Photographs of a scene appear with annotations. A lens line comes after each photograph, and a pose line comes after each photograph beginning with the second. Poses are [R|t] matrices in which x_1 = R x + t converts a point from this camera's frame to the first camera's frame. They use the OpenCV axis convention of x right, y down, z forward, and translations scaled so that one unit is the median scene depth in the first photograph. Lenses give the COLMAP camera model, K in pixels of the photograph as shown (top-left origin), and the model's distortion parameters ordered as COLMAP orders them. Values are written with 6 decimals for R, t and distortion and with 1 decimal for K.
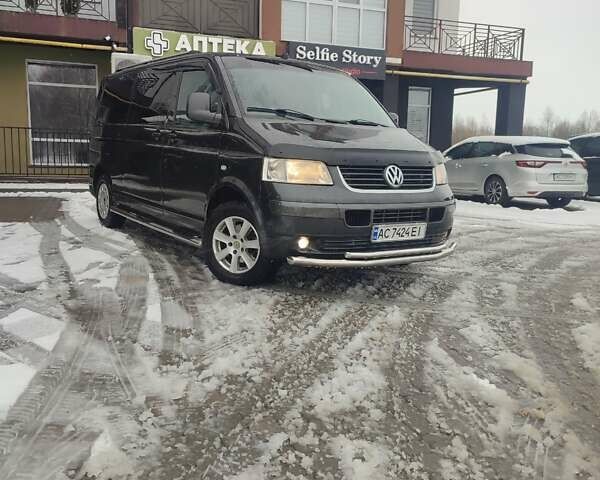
lens RADIAL K [[578.4, 0, 298.7], [0, 578.4, 239.3], [0, 0, 1]] dist [0.030200, 0.000000]
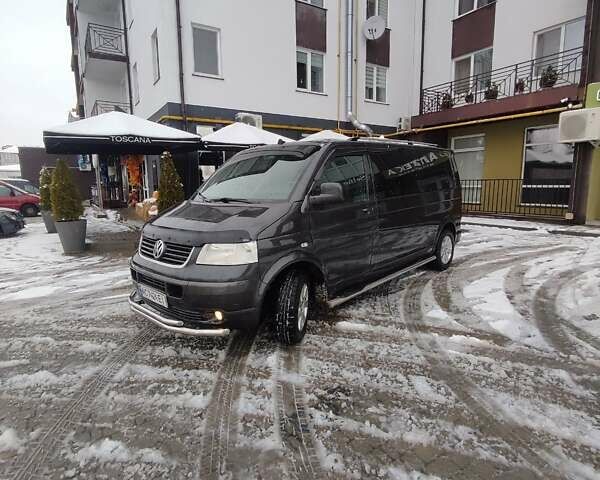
lens RADIAL K [[364.7, 0, 301.6], [0, 364.7, 241.9], [0, 0, 1]] dist [-0.004074, -0.002310]
pose [[0.221718, 0.129343, -0.966494, 0.567744], [-0.123272, 0.986930, 0.103799, -0.140926], [0.967287, 0.096127, 0.234765, 0.650627]]
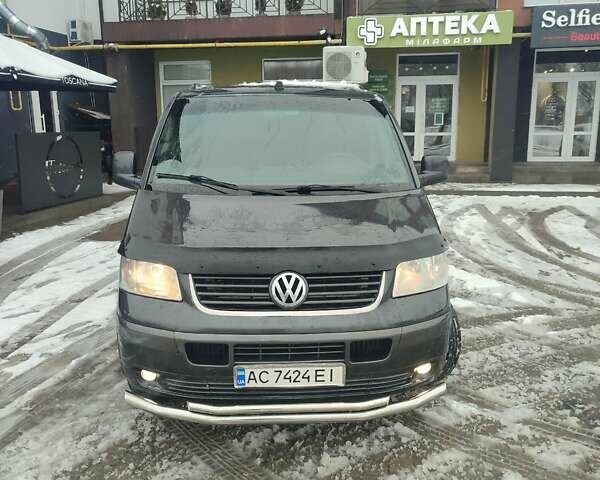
lens RADIAL K [[578.4, 0, 298.5], [0, 578.4, 237.1], [0, 0, 1]] dist [0.030200, 0.000000]
pose [[0.857698, 0.074082, -0.508789, 0.295601], [-0.047448, 0.996747, 0.065146, -0.124178], [0.511960, -0.031734, 0.858423, 0.259900]]
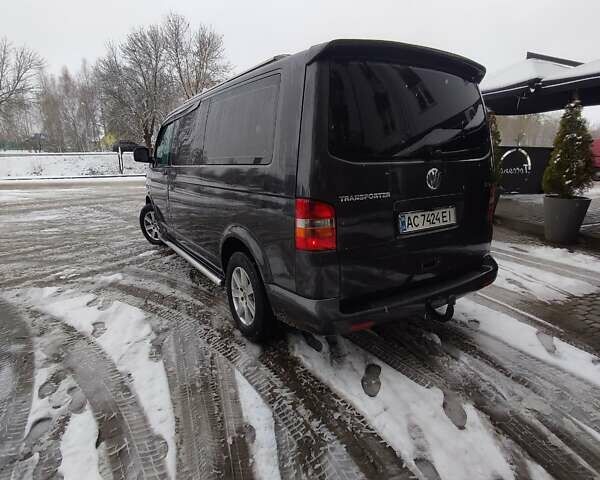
lens RADIAL K [[364.7, 0, 300.0], [0, 364.7, 238.9], [0, 0, 1]] dist [-0.004074, -0.002310]
pose [[-0.999030, -0.031297, 0.030992, -0.193999], [-0.017190, 0.924882, 0.379866, -0.276369], [-0.040553, 0.378964, -0.924522, 1.461303]]
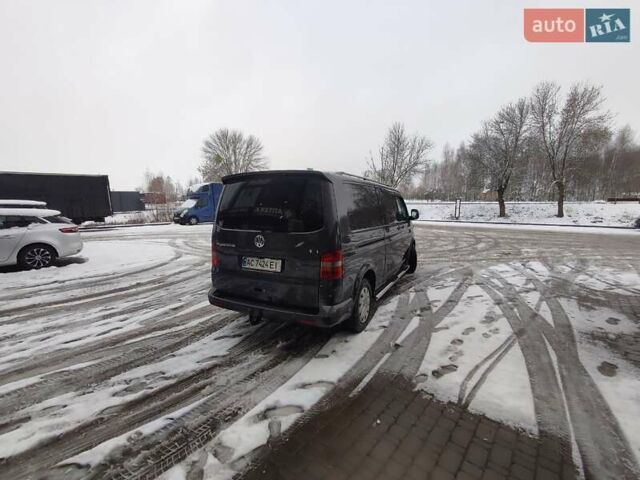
lens RADIAL K [[292.4, 0, 322.6], [0, 292.4, 241.0], [0, 0, 1]] dist [-0.003988, -0.000560]
pose [[-0.489875, -0.145675, 0.859535, -0.719711], [0.120055, 0.965274, 0.232019, -0.298736], [-0.863487, 0.216852, -0.455375, 1.268879]]
